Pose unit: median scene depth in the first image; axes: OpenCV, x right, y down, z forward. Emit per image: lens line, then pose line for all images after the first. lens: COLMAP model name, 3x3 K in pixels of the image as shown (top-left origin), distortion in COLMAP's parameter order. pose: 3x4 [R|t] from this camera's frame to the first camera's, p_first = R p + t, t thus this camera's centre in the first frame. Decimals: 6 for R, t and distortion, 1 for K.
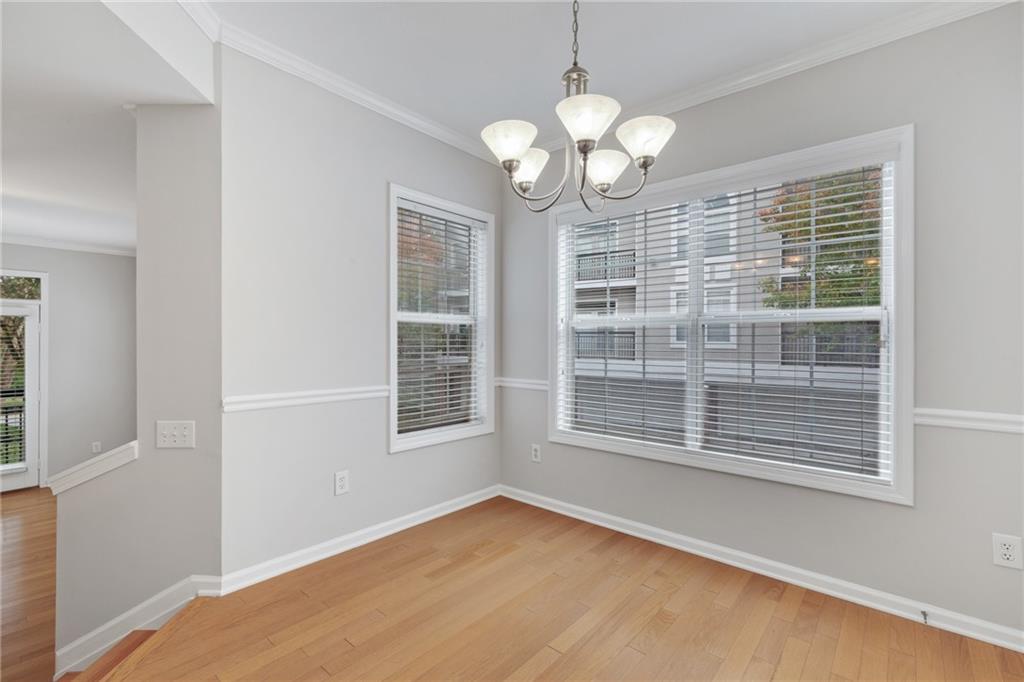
lens RADIAL K [[457.4, 0, 515.8], [0, 457.4, 347.3], [0, 0, 1]] dist [0.003075, 0.000282]
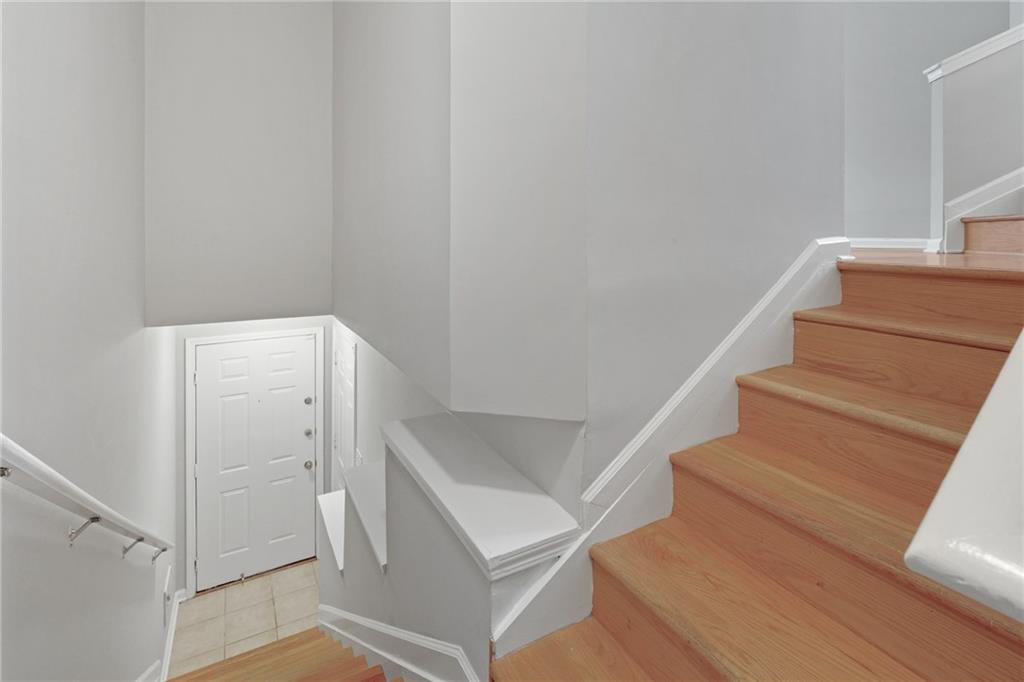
lens RADIAL K [[457.4, 0, 515.8], [0, 457.4, 347.3], [0, 0, 1]] dist [0.003075, 0.000282]
pose [[0.929741, 0.079064, -0.359626, -1.511273], [-0.005322, 0.979458, 0.201576, 0.753909], [0.368176, -0.185500, 0.911063, -0.601211]]
